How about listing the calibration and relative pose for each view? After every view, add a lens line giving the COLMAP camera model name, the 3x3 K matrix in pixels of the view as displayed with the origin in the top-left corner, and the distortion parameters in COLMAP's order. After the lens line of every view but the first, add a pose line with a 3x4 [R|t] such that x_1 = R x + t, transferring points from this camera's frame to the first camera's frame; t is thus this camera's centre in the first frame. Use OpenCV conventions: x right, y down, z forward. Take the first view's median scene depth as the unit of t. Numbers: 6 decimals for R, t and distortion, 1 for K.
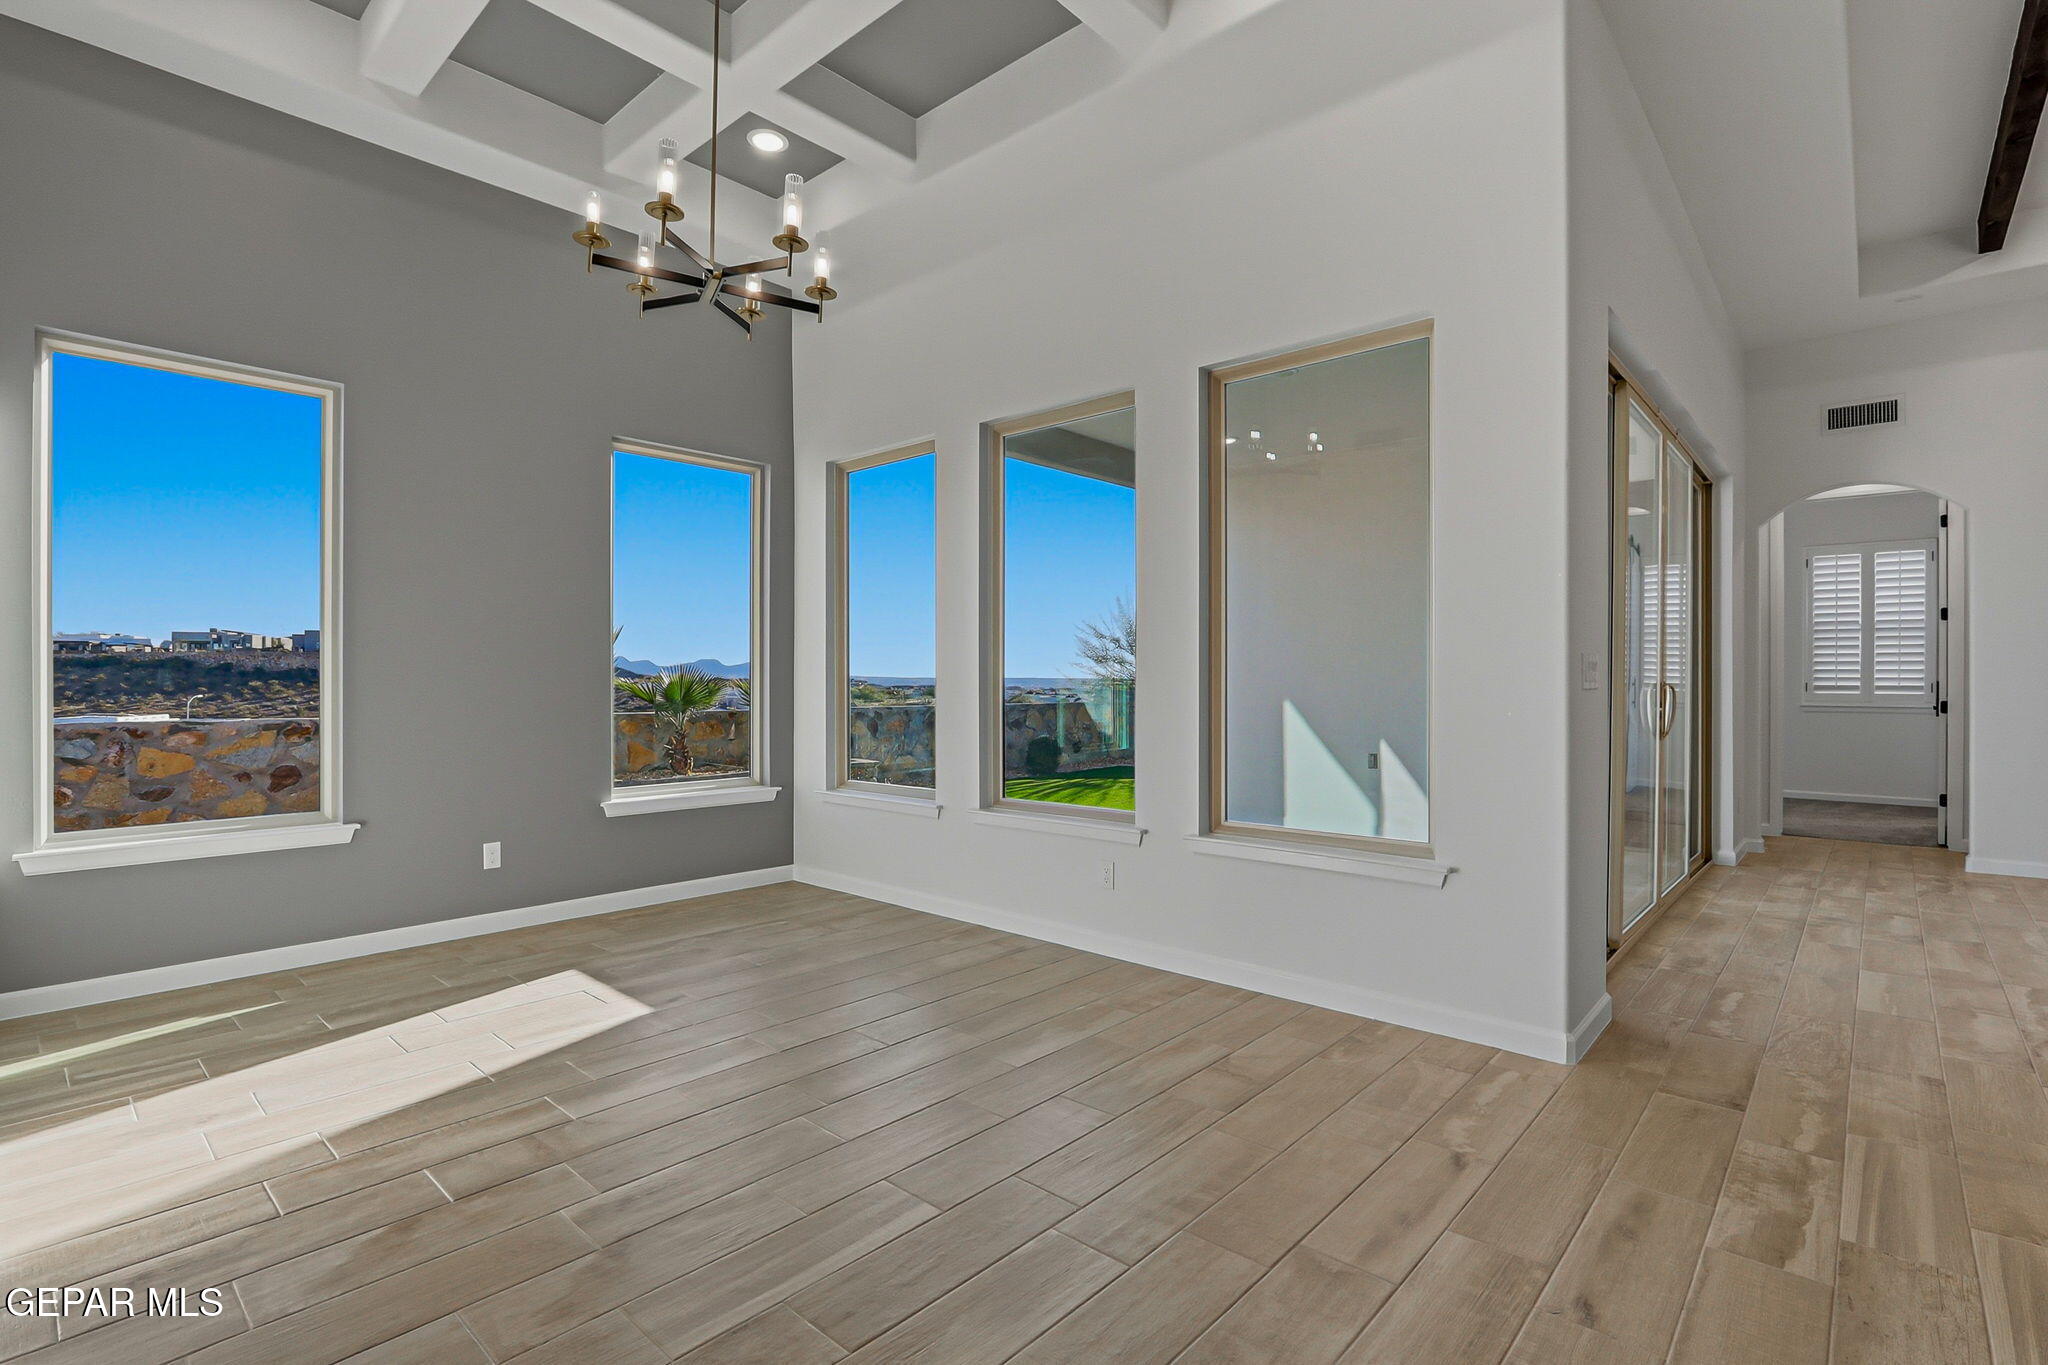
lens RADIAL K [[959.1, 0, 1036.7], [0, 959.1, 680.0], [0, 0, 1]] dist [-0.015053, 0.002090]
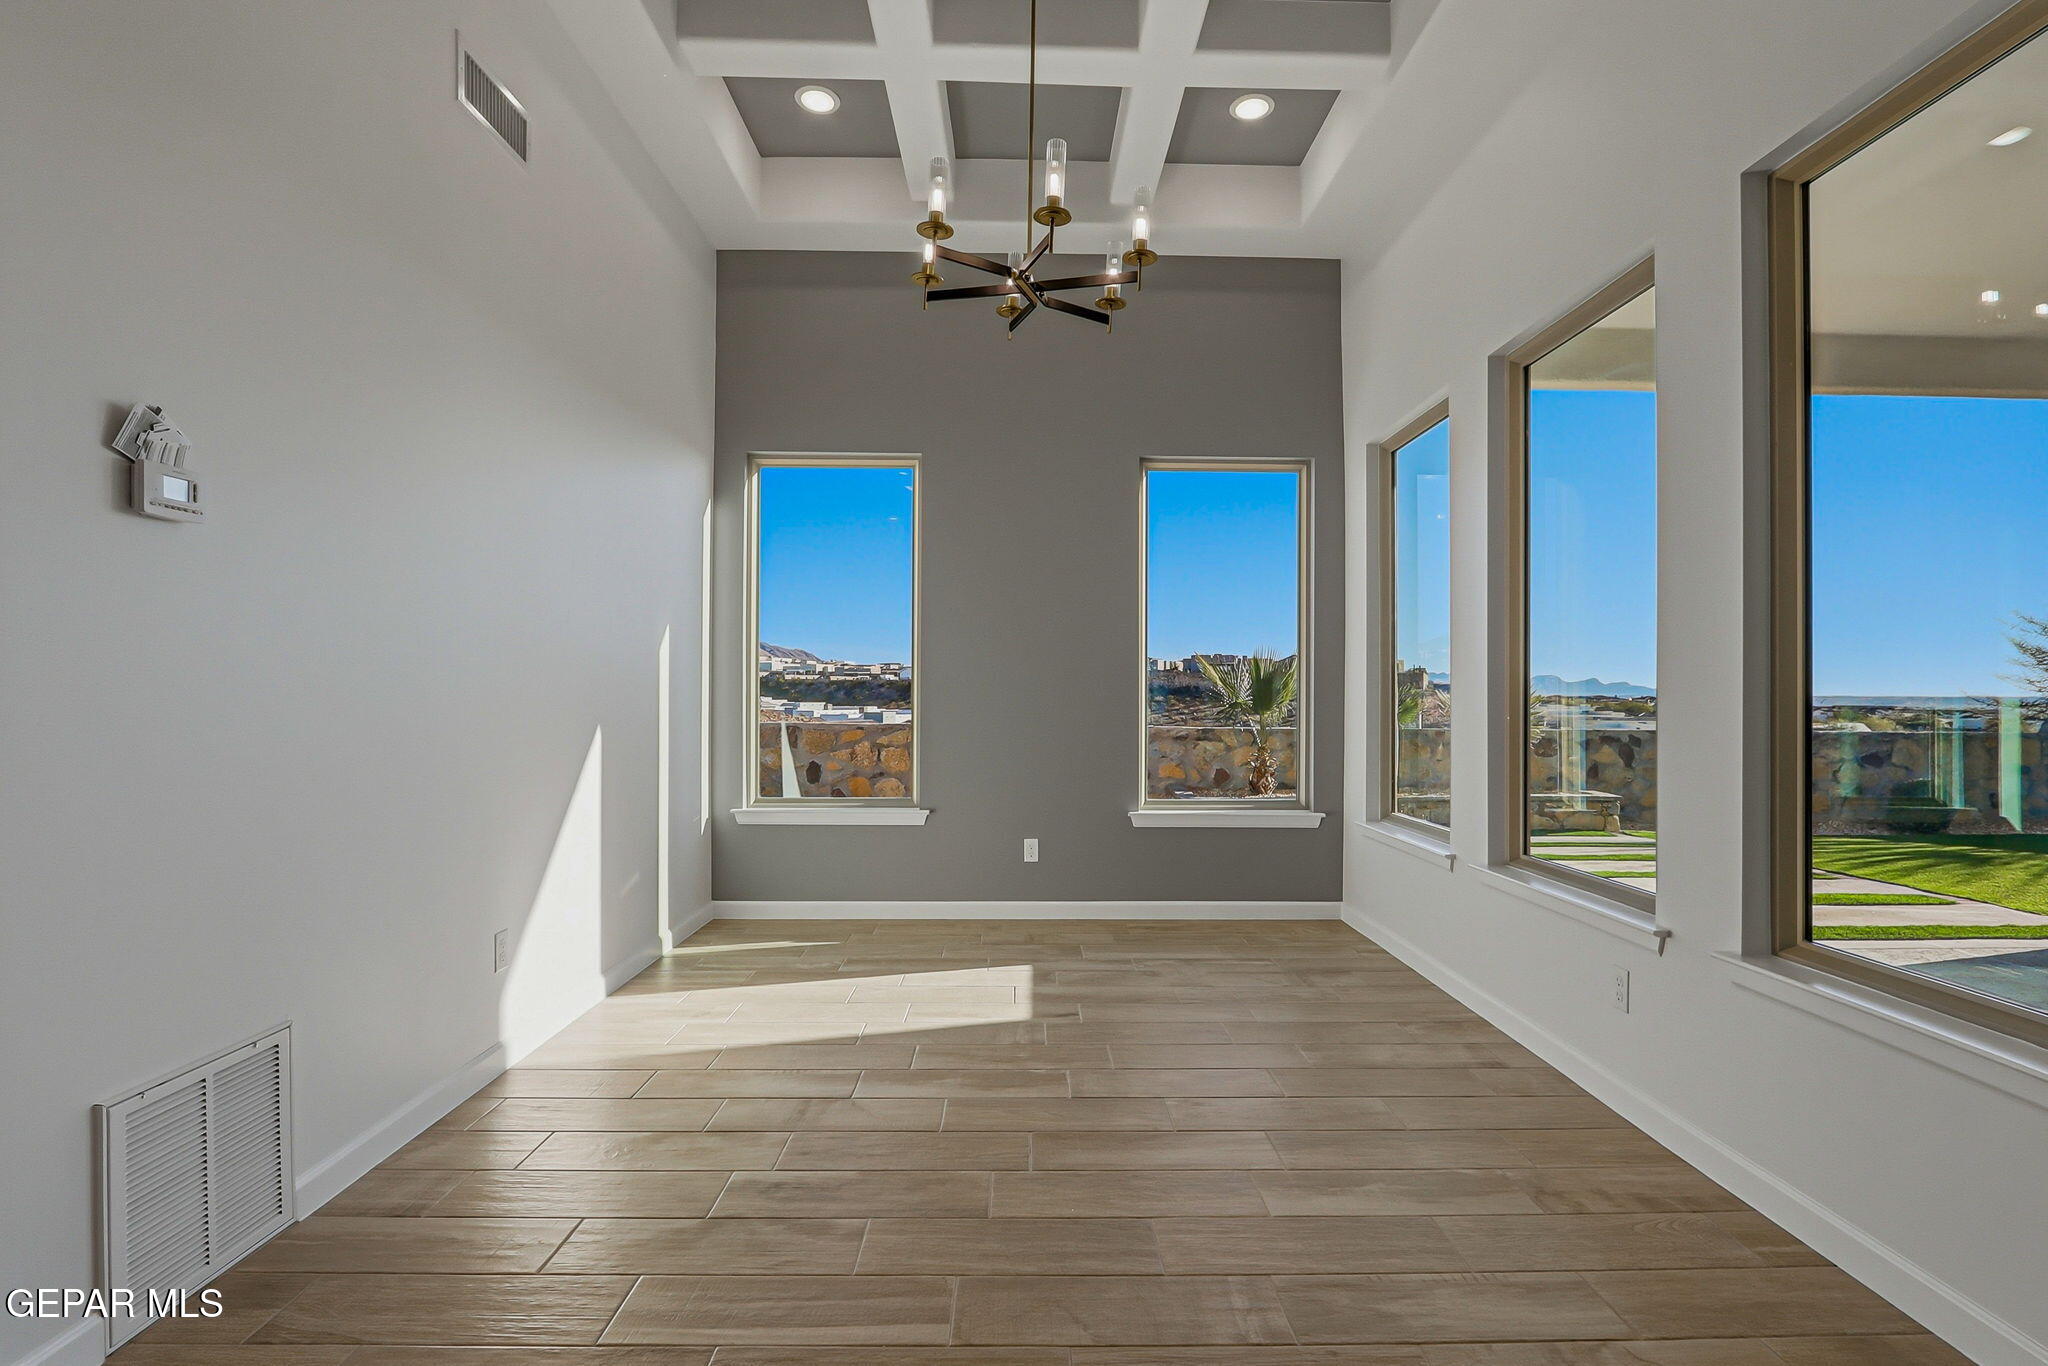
lens RADIAL K [[959.1, 0, 1036.7], [0, 959.1, 690.1], [0, 0, 1]] dist [-0.015053, 0.002090]
pose [[0.681534, -0.001101, -0.731785, 0.282142], [-0.003499, 0.999983, -0.004763, 0.001495], [0.731778, 0.005807, 0.681519, 0.256200]]
